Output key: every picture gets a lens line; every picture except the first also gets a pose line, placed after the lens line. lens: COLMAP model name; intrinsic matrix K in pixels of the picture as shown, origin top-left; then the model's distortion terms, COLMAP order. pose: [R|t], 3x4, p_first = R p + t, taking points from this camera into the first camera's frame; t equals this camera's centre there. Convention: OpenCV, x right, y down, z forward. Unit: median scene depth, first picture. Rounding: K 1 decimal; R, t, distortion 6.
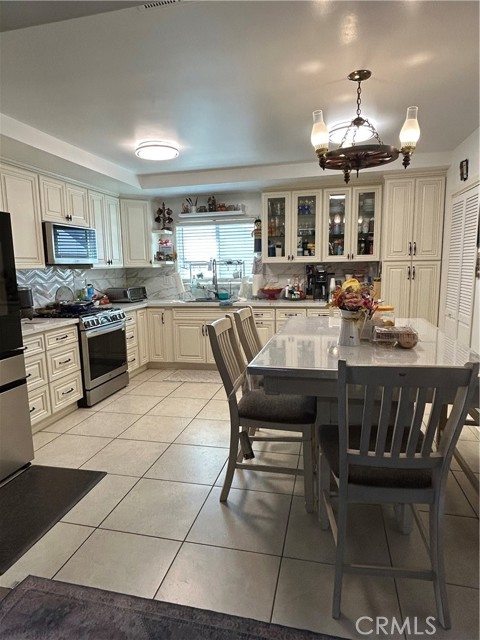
lens RADIAL K [[380.0, 0, 238.4], [0, 380.0, 324.0], [0, 0, 1]] dist [-0.004853, 0.002634]
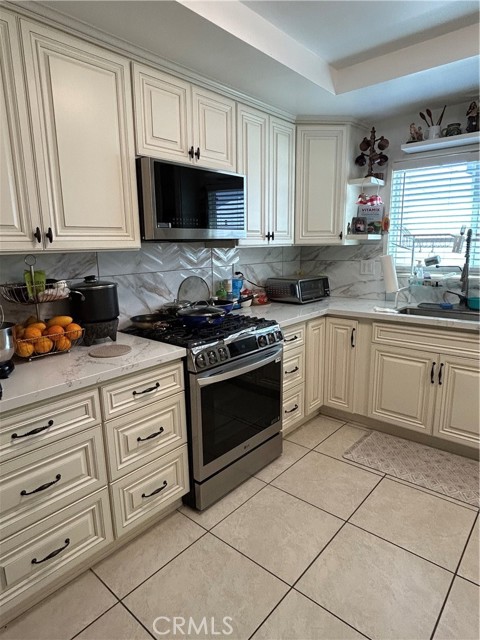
lens RADIAL K [[380.0, 0, 240.5], [0, 380.0, 323.4], [0, 0, 1]] dist [-0.004853, 0.002634]
pose [[0.887508, 0.100059, -0.449798, -0.104806], [-0.071369, 0.994209, 0.080345, -0.074437], [0.455233, -0.039205, 0.889509, 0.463816]]
